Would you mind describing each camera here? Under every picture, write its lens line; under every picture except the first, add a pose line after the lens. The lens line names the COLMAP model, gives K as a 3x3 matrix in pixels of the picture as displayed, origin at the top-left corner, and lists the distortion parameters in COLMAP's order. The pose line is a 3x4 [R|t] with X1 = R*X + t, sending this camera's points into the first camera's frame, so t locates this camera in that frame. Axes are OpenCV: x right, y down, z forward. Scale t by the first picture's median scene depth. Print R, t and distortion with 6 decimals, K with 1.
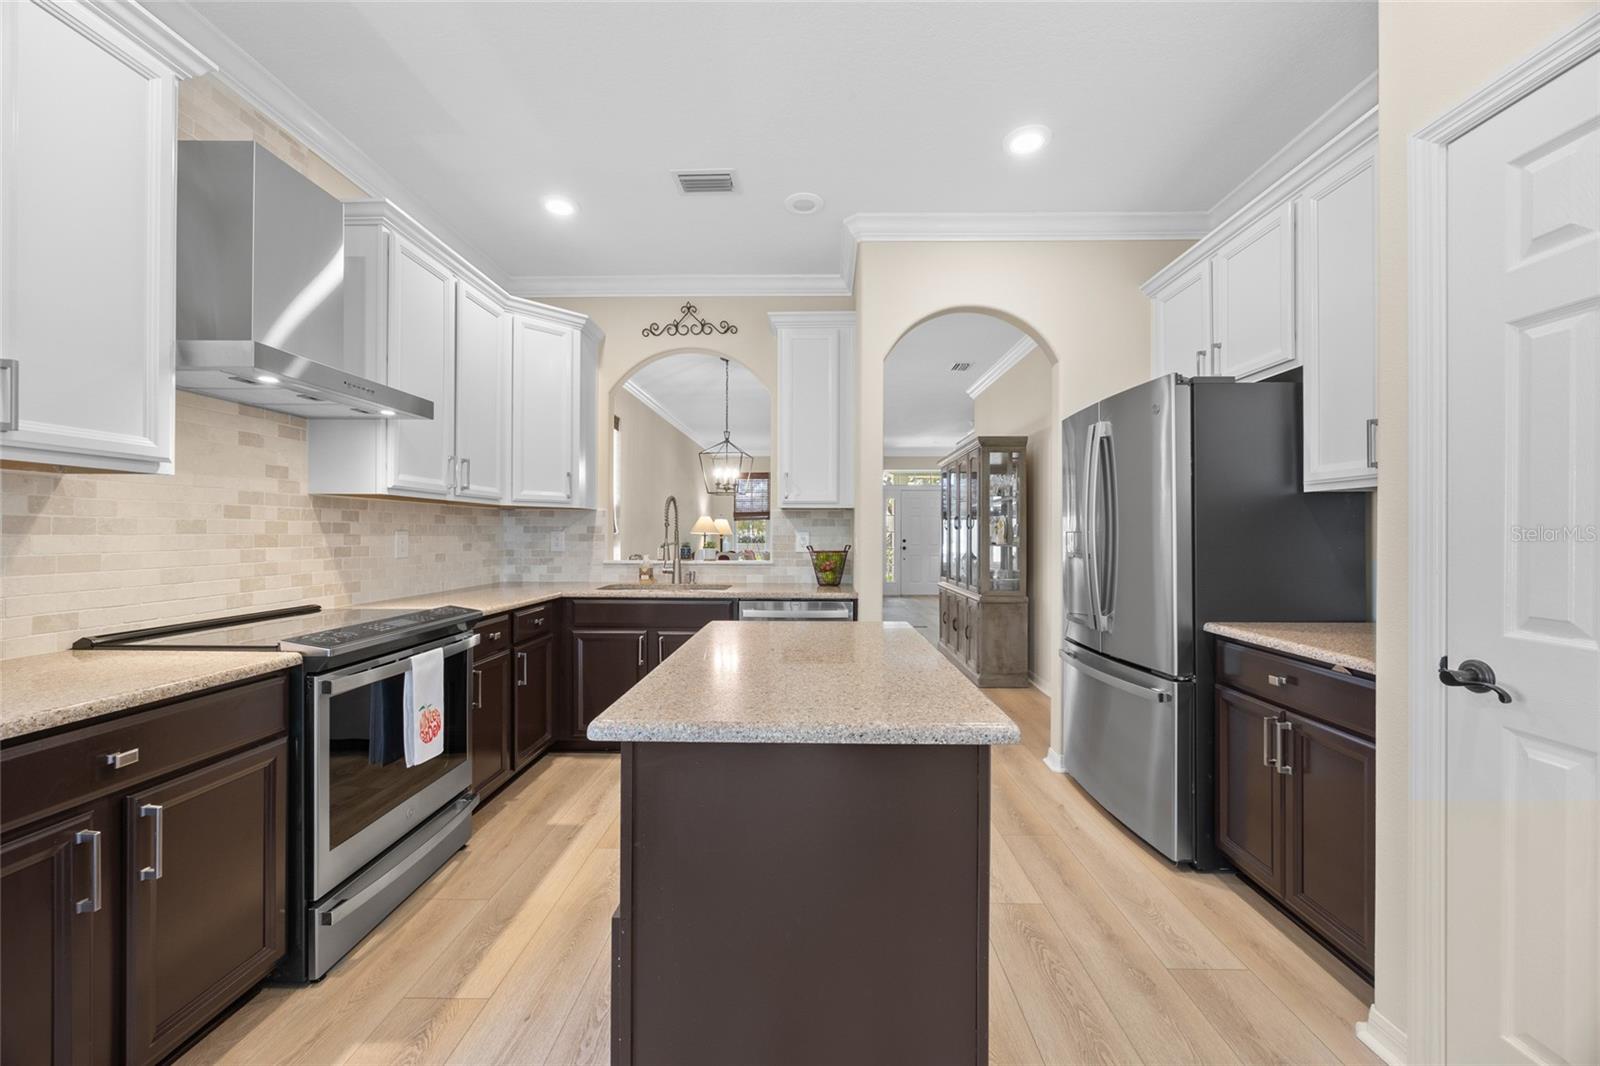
lens RADIAL K [[610.6, 0, 801.8], [0, 610.6, 533.2], [0, 0, 1]] dist [-0.001385, -0.000053]
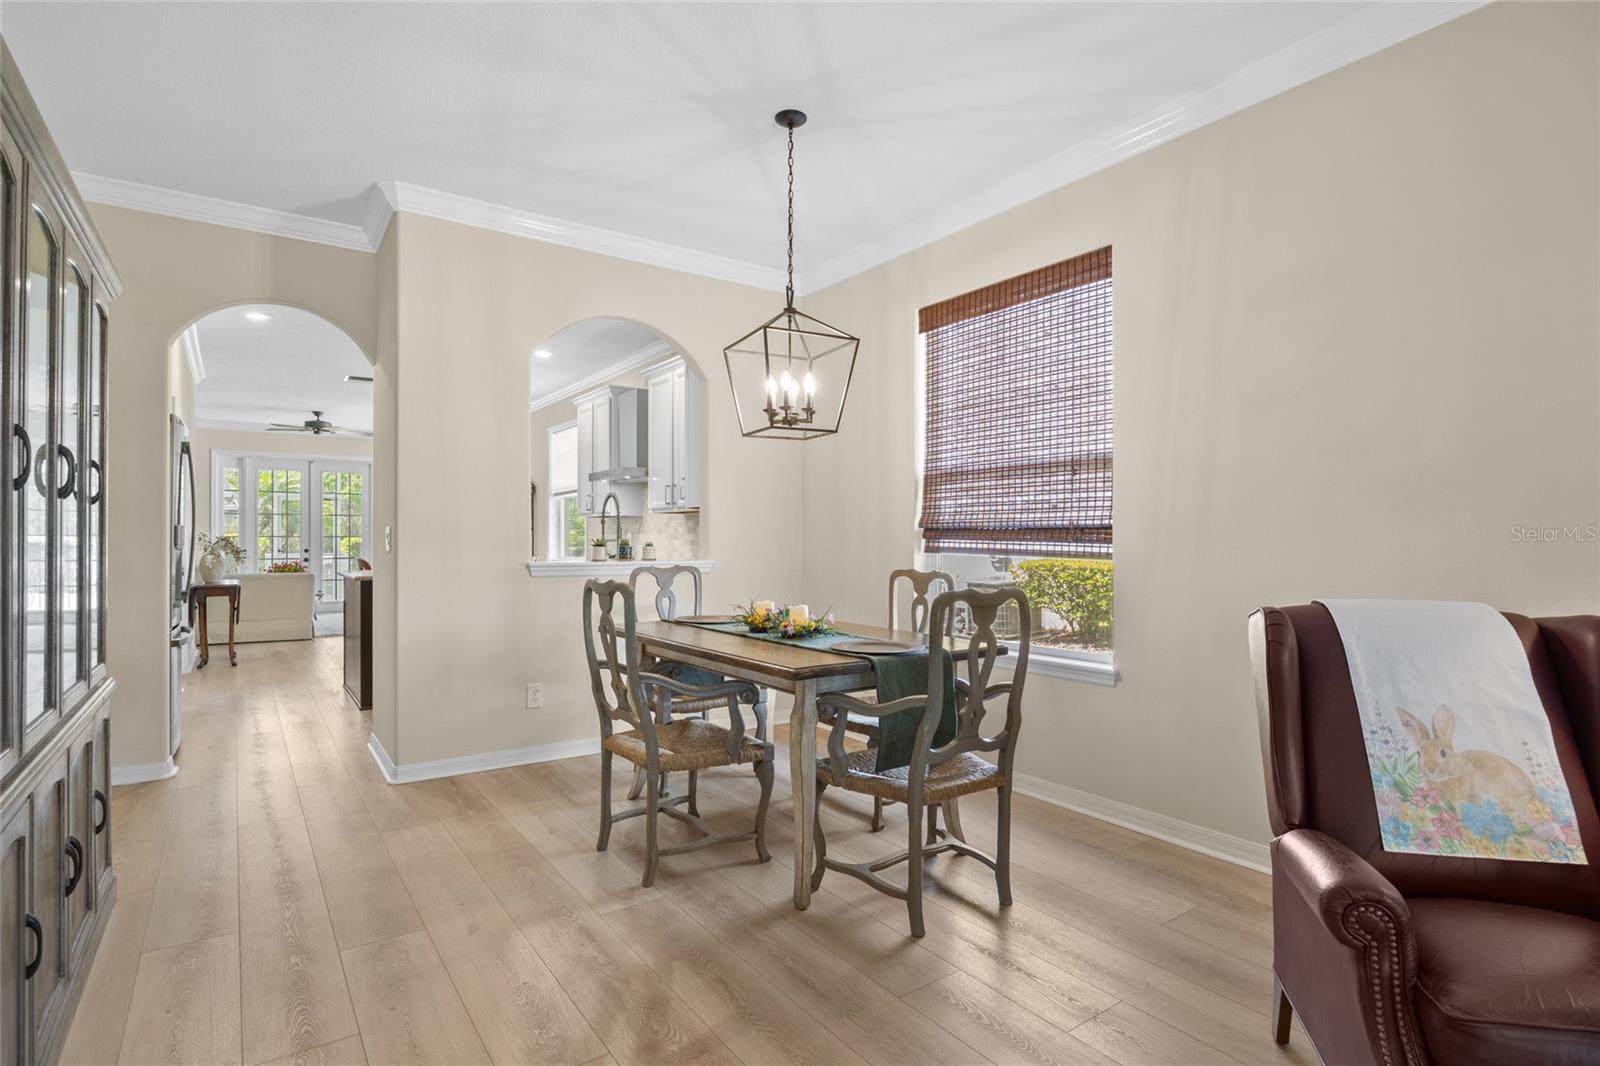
lens RADIAL K [[793.7, 0, 812.5], [0, 793.7, 545.4], [0, 0, 1]] dist [-0.012868, -0.000043]
pose [[-0.796523, -0.001507, -0.604606, 0.361970], [-0.004312, 0.999986, 0.003188, 0.023619], [0.604593, 0.005146, -0.796518, 2.622255]]
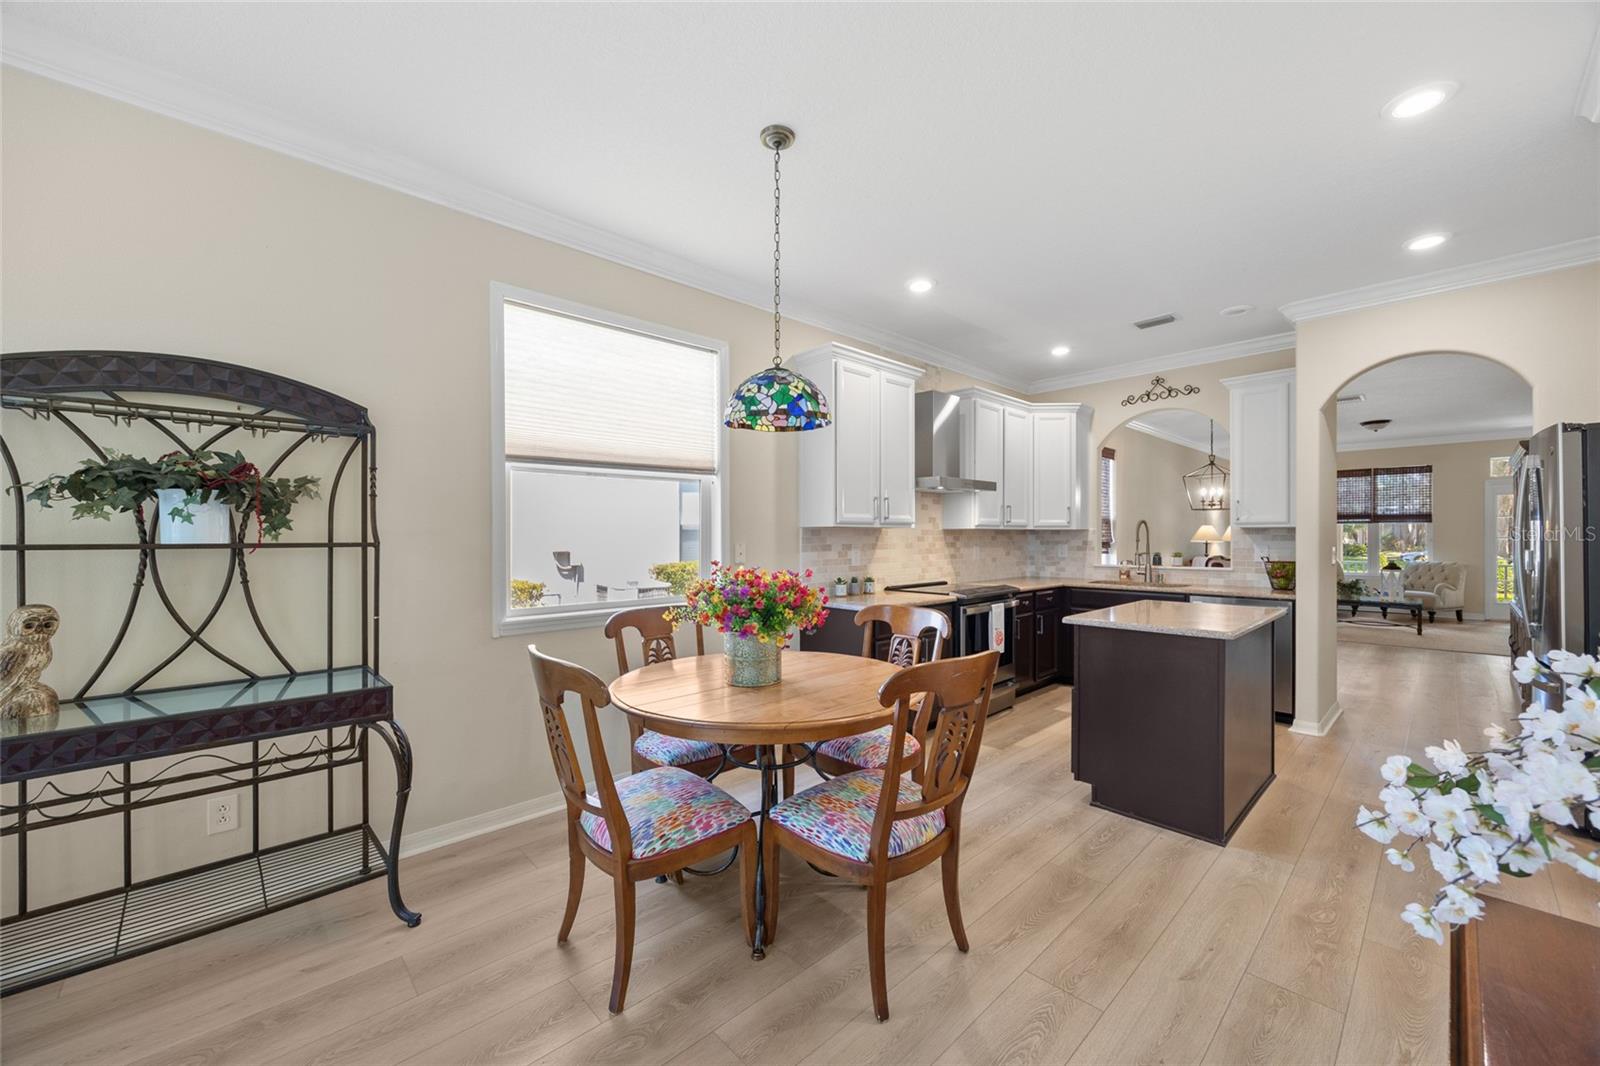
lens RADIAL K [[613.4, 0, 803.9], [0, 613.4, 539.1], [0, 0, 1]] dist [-0.001689, -0.000025]
pose [[0.700515, -0.001639, -0.713636, 0.294330], [0.005601, 0.999979, 0.003202, -0.029953], [0.713616, -0.006240, 0.700509, -0.650193]]
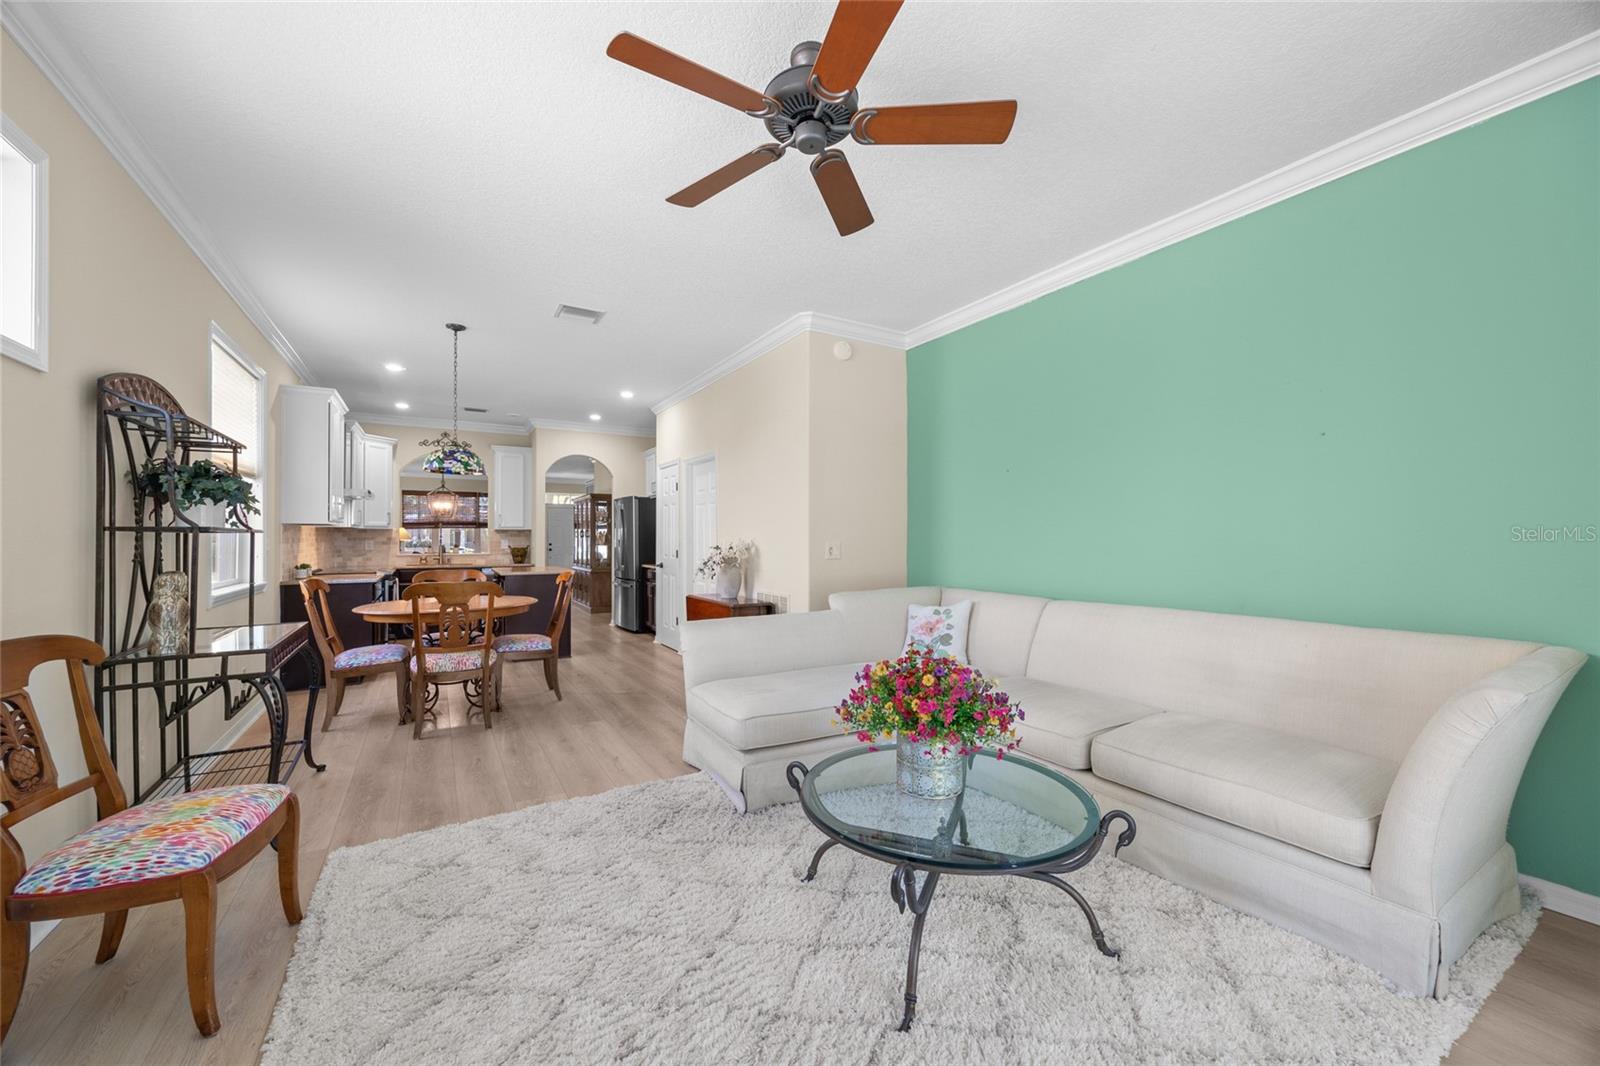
lens RADIAL K [[613.4, 0, 803.9], [0, 613.4, 539.1], [0, 0, 1]] dist [-0.001689, -0.000025]
pose [[0.844809, -0.002865, 0.535061, -0.339811], [0.001582, 0.999995, 0.002856, -0.011727], [-0.535066, -0.001566, 0.844809, -1.822207]]
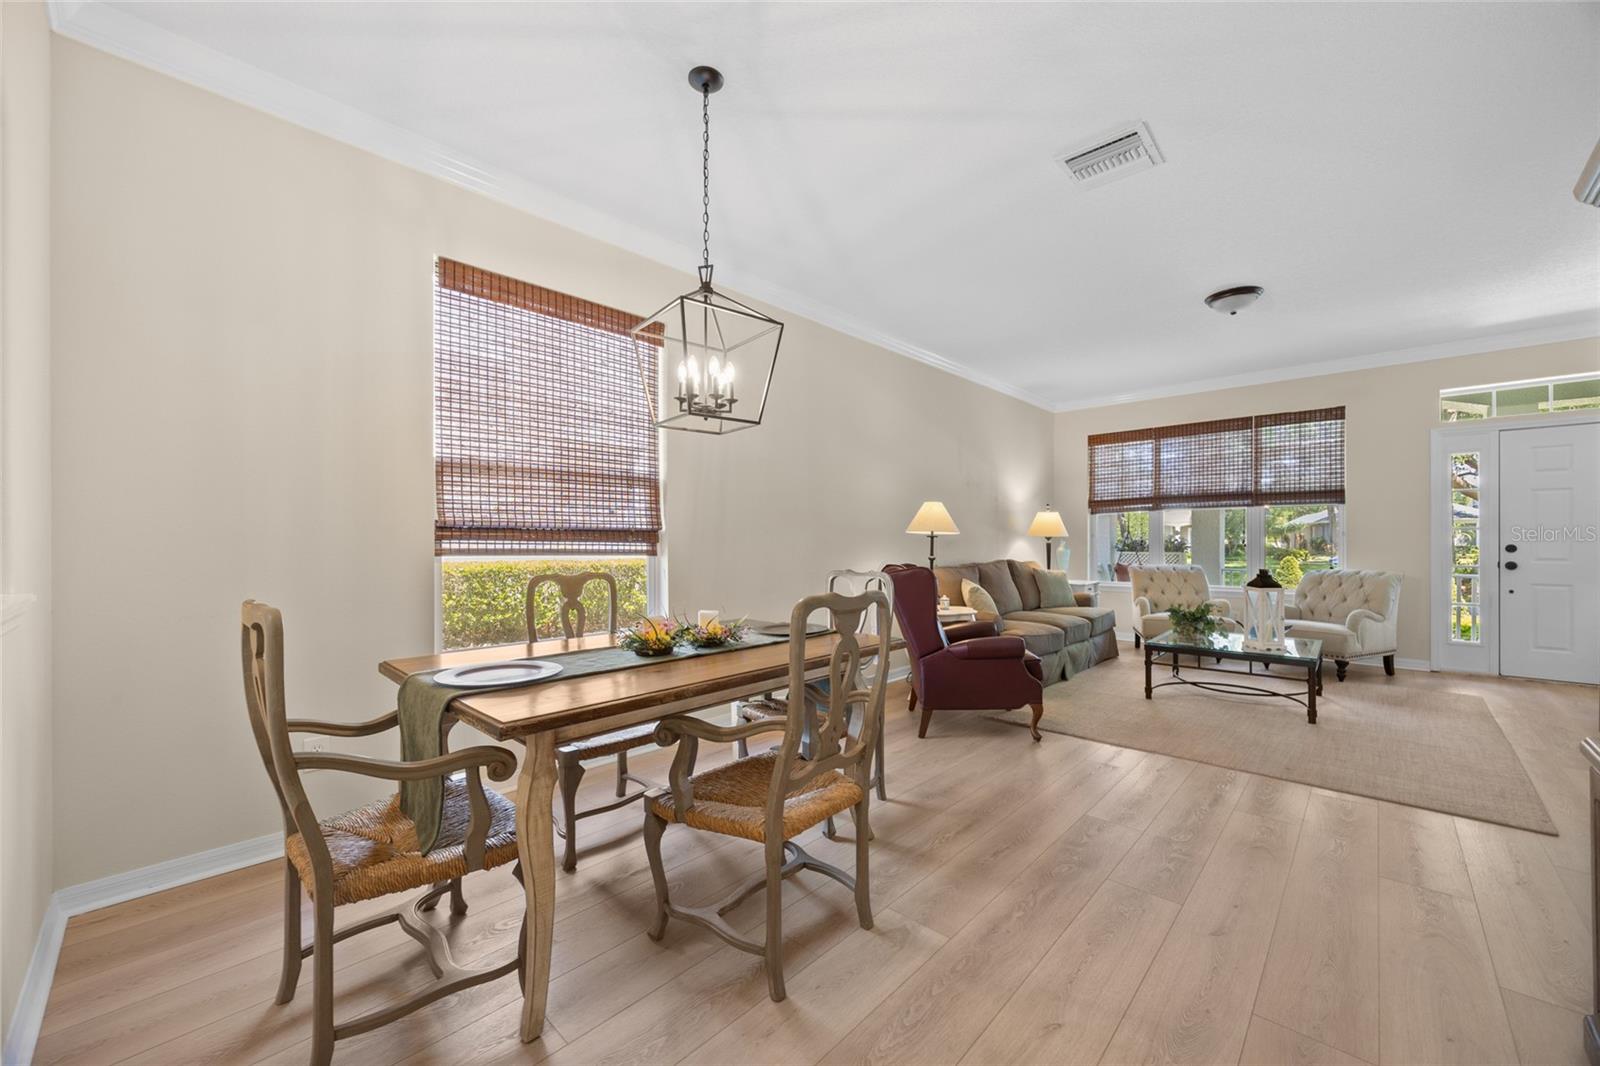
lens RADIAL K [[613.4, 0, 803.9], [0, 613.4, 539.1], [0, 0, 1]] dist [-0.001689, -0.000025]
pose [[0.741312, -0.006301, -0.671131, 0.340674], [0.004488, 0.999980, -0.004432, 0.021601], [0.671146, 0.000273, 0.741325, 1.354590]]
